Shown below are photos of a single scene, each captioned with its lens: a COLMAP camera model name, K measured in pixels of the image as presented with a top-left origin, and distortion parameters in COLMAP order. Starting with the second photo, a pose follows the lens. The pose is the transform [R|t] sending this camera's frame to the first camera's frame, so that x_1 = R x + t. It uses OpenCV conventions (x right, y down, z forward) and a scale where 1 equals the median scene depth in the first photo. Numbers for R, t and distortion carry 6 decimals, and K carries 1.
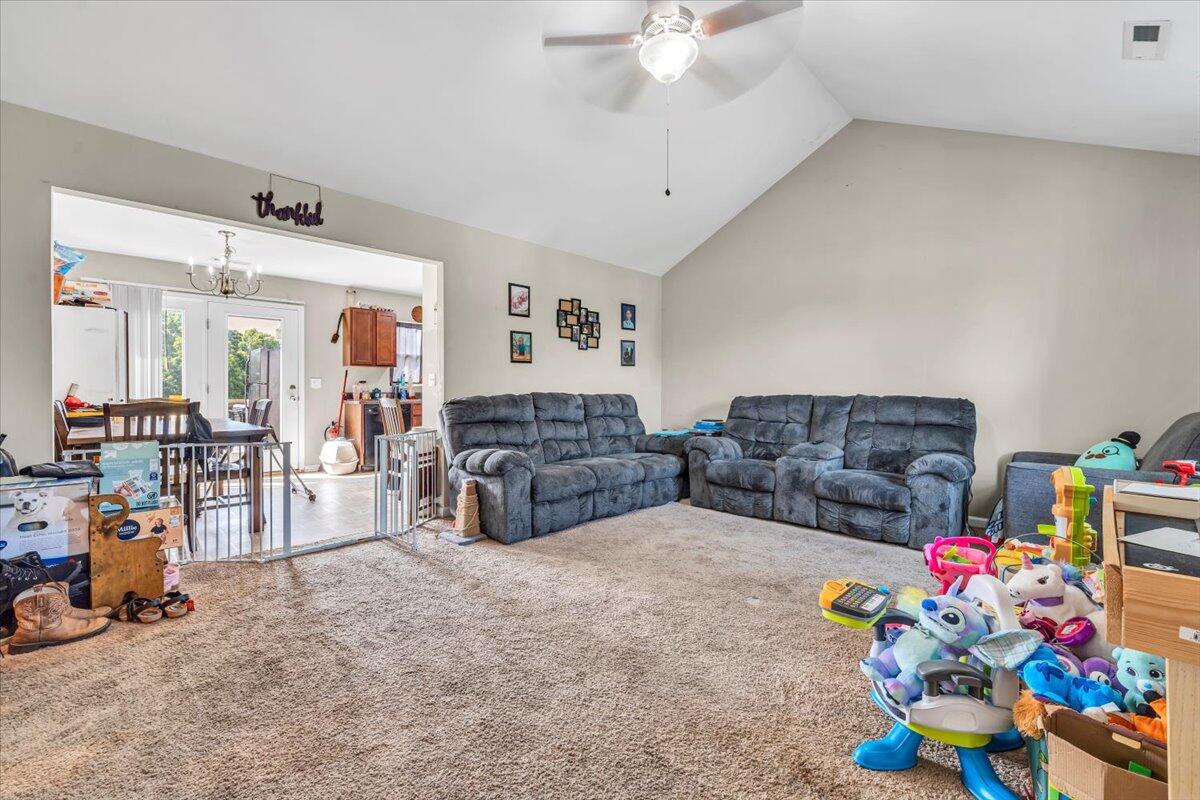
lens RADIAL K [[399.4, 0, 587.5], [0, 399.4, 398.4], [0, 0, 1]] dist [-0.000290, 0.000172]
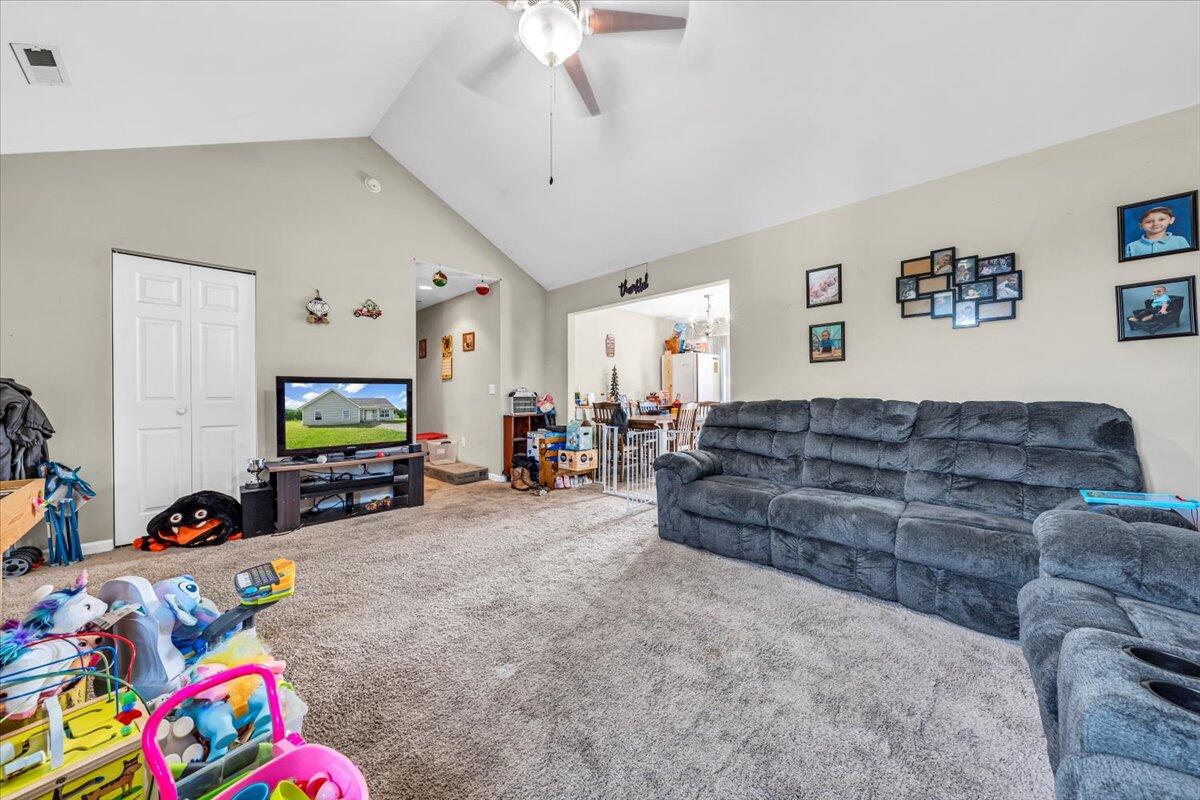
lens RADIAL K [[387.7, 0, 660.3], [0, 387.7, 399.4], [0, 0, 1]] dist [0.000099, 0.000045]
pose [[0.215988, 0.004339, -0.976386, 0.543290], [-0.017143, 0.999853, 0.000650, -0.006942], [0.976245, 0.016598, 0.216031, 0.506007]]
